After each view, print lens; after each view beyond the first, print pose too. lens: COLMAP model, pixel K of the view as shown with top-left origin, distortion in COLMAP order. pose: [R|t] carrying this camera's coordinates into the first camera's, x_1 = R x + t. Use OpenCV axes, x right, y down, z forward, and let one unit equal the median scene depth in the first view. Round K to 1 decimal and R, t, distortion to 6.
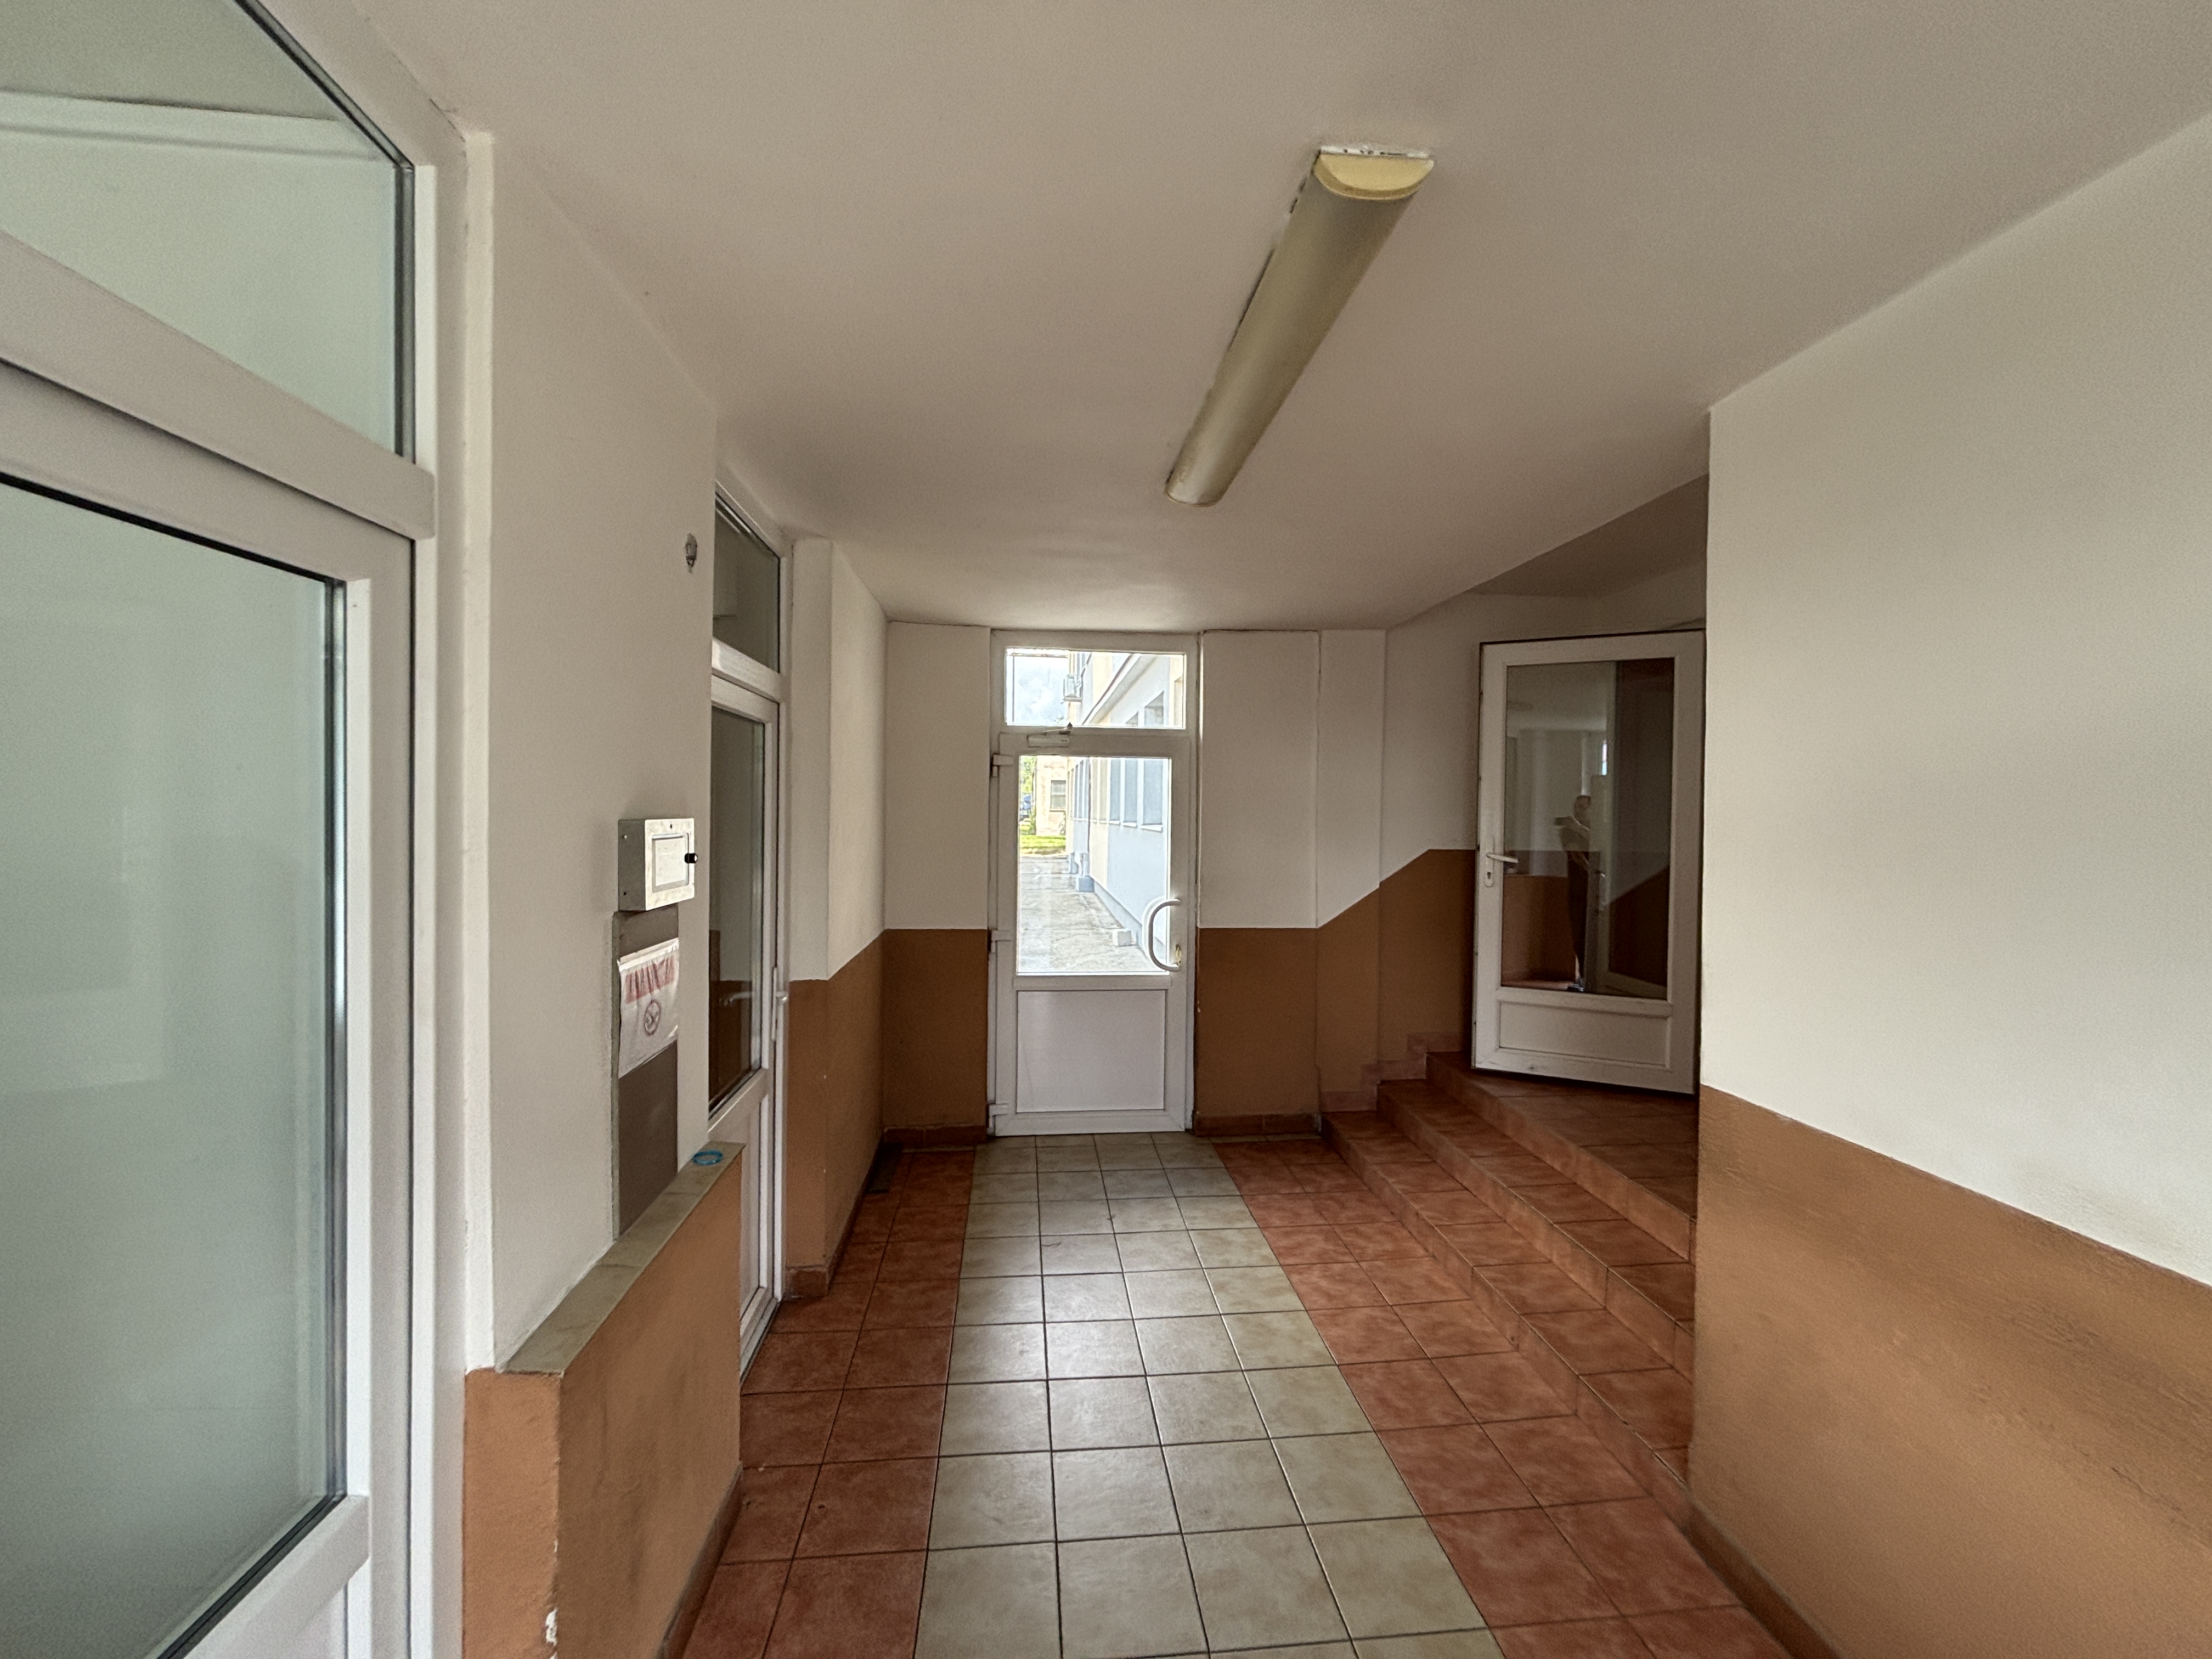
lens RADIAL K [[895.3, 0, 1110.9], [0, 895.3, 825.1], [0, 0, 1]] dist [0.002880, -0.000559]
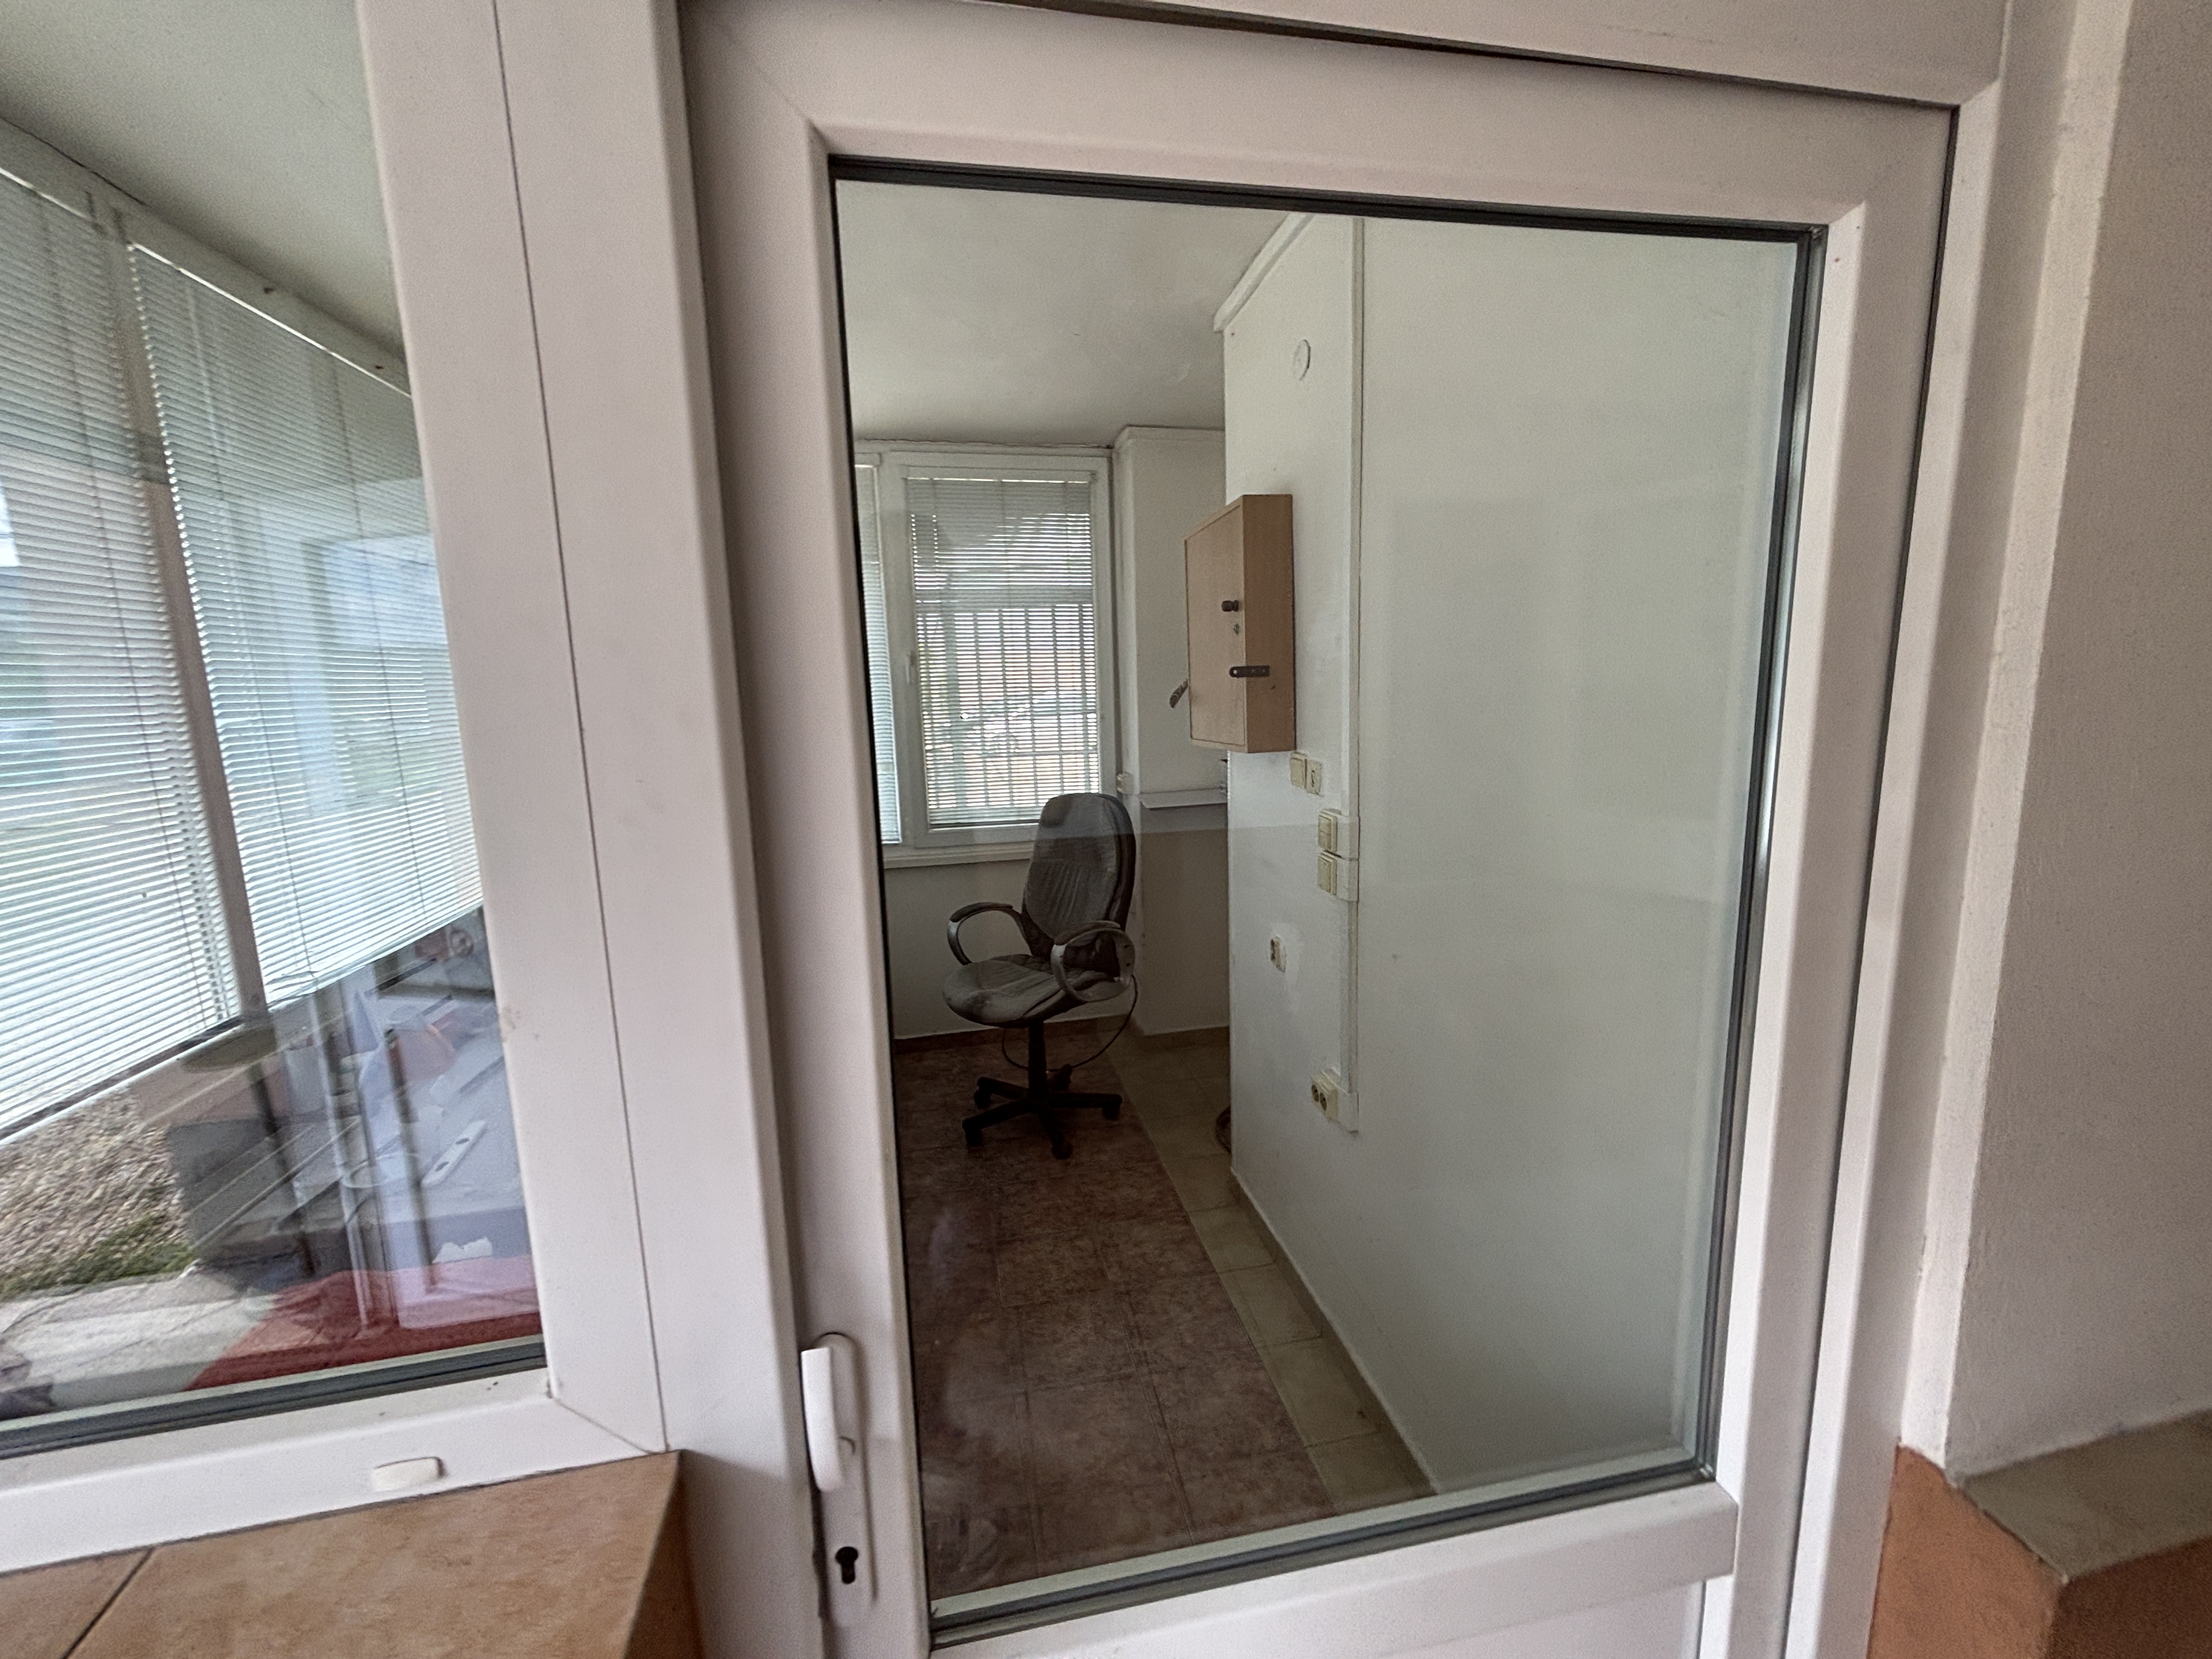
lens RADIAL K [[895.3, 0, 1115.3], [0, 895.3, 819.5], [0, 0, 1]] dist [0.002880, -0.000559]
pose [[0.108051, 0.146279, -0.983325, -0.186032], [0.022182, 0.988515, 0.149489, 0.035478], [0.993898, -0.037965, 0.103565, 0.357371]]
